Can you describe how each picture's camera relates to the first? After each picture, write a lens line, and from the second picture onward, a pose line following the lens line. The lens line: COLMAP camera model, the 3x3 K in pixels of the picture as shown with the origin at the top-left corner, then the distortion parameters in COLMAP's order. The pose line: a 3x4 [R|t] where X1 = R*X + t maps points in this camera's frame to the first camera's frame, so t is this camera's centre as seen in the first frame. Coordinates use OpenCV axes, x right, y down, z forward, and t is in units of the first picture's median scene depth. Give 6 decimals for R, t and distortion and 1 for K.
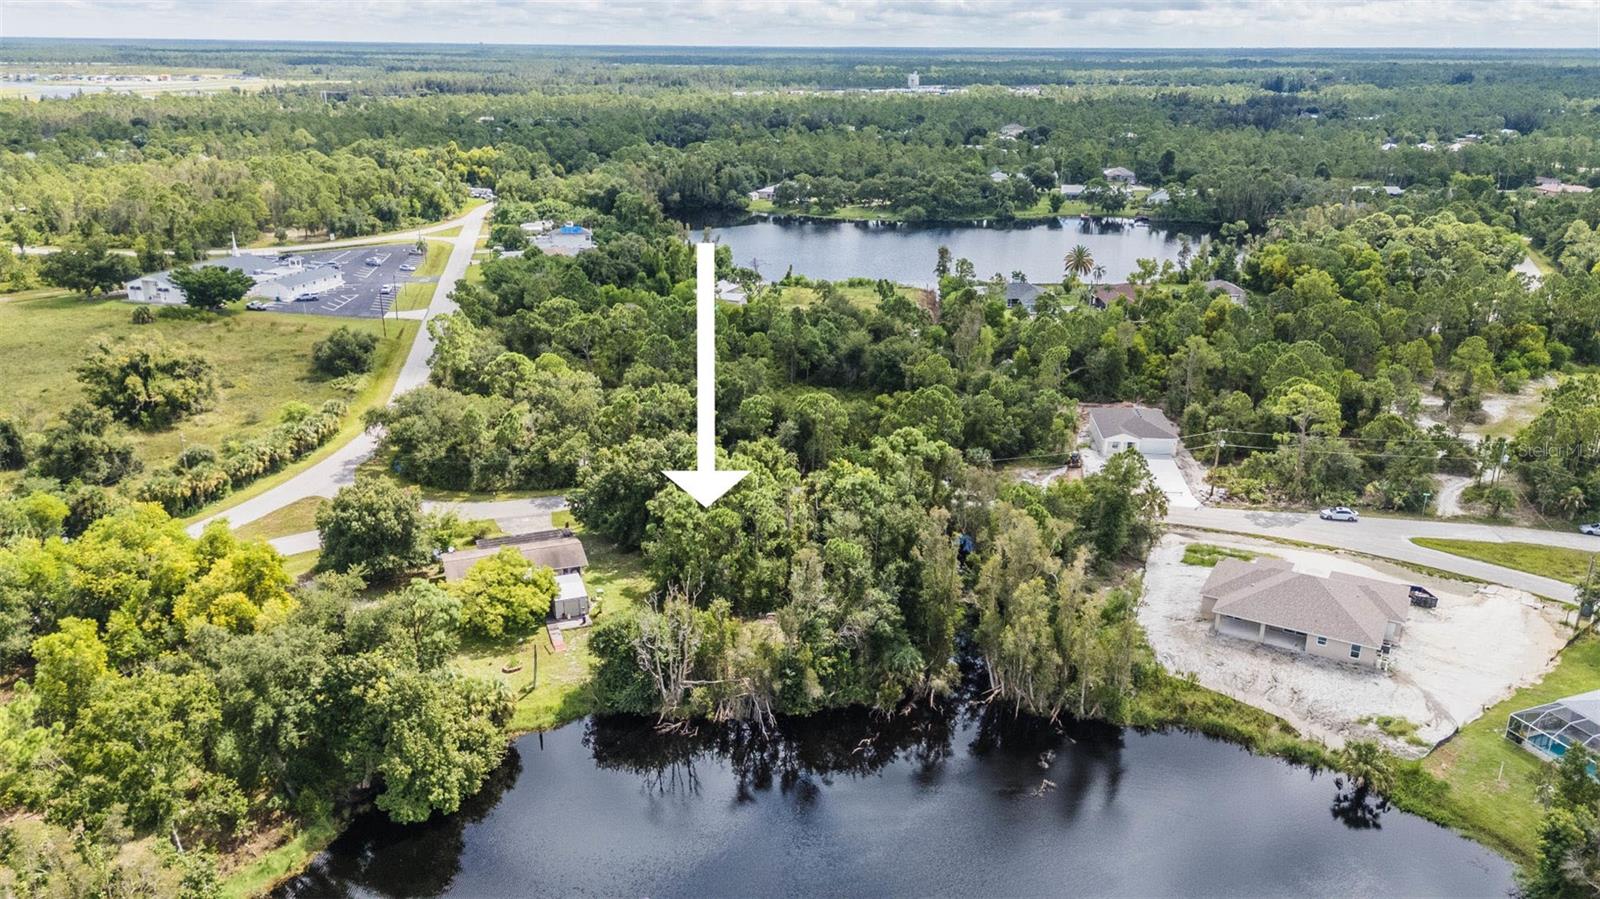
lens RADIAL K [[1167.8, 0, 790.5], [0, 1167.8, 458.8], [0, 0, 1]] dist [0.071131, -0.062955]
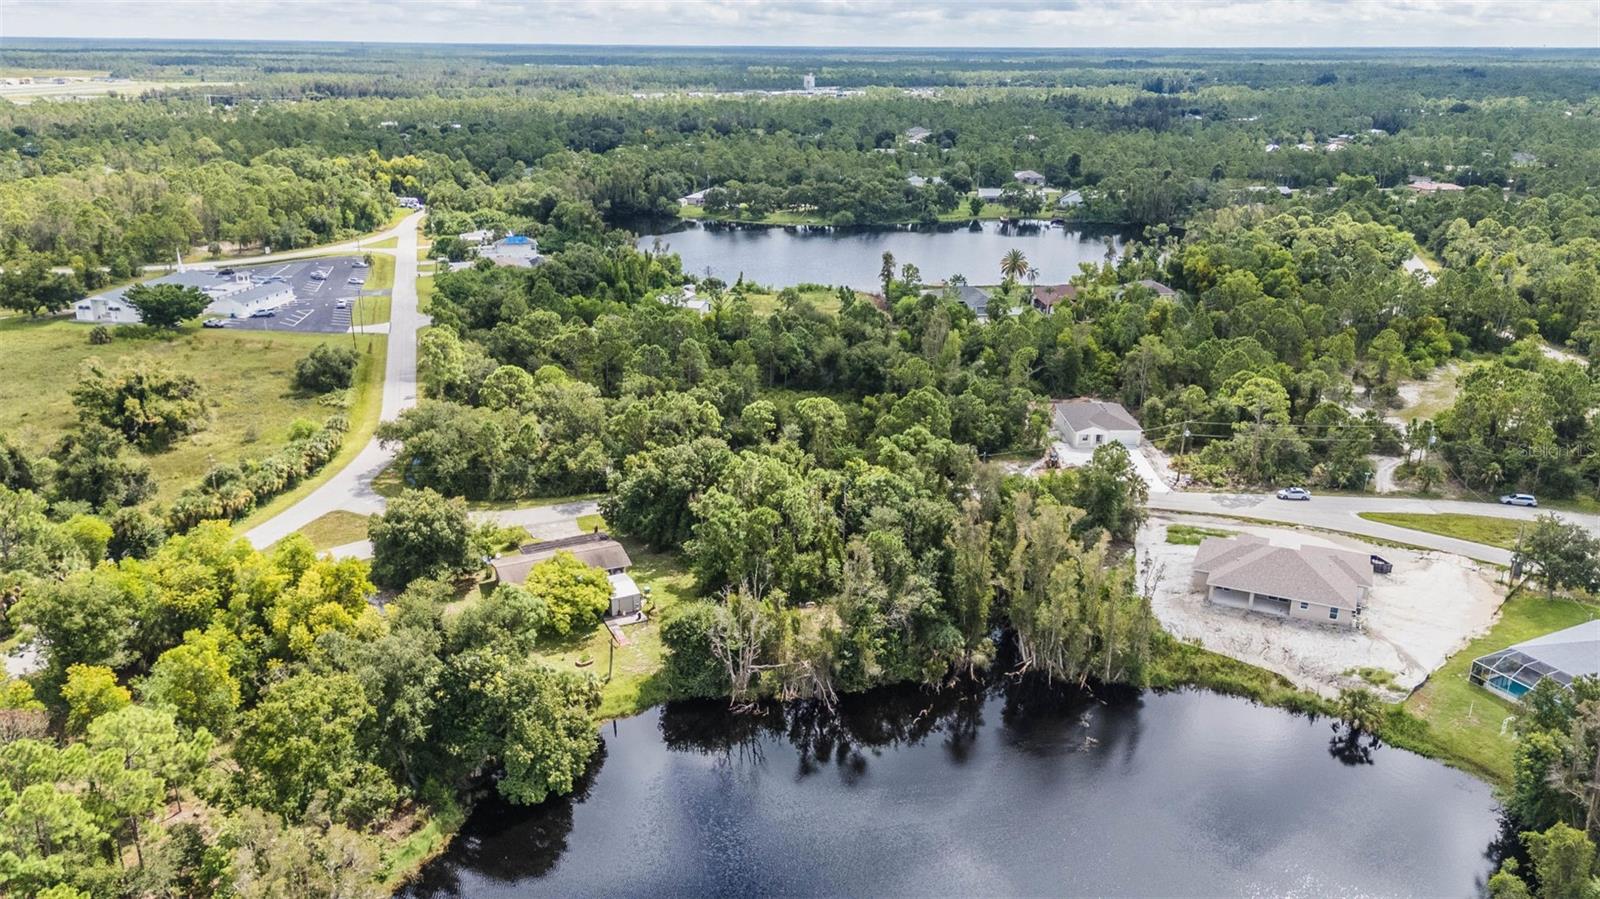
lens RADIAL K [[1167.8, 0, 792.2], [0, 1167.8, 455.9], [0, 0, 1]] dist [0.071131, -0.062955]
pose [[0.995728, -0.031134, 0.086931, -0.087458], [0.031281, 0.999511, -0.000334, -0.002897], [-0.086878, 0.003052, 0.996214, -0.056351]]
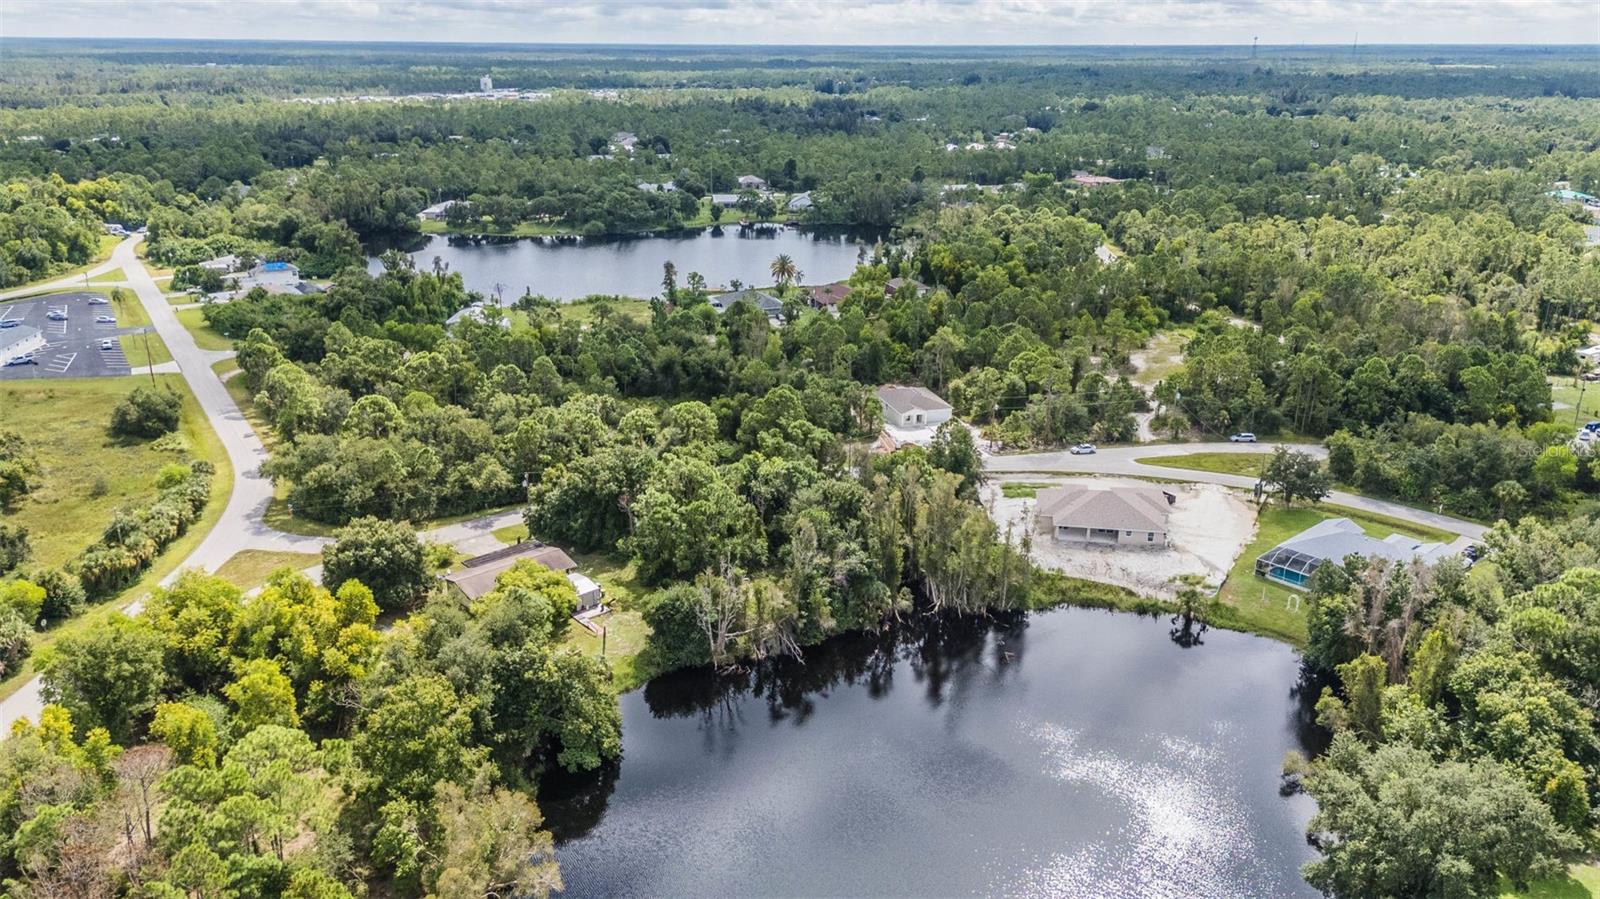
lens RADIAL K [[1167.8, 0, 792.3], [0, 1167.8, 455.5], [0, 0, 1]] dist [0.071131, -0.062955]
pose [[0.934597, -0.121489, 0.334319, -0.263052], [0.121495, 0.992370, 0.020977, -0.013232], [-0.334317, 0.021014, 0.942226, -0.140201]]
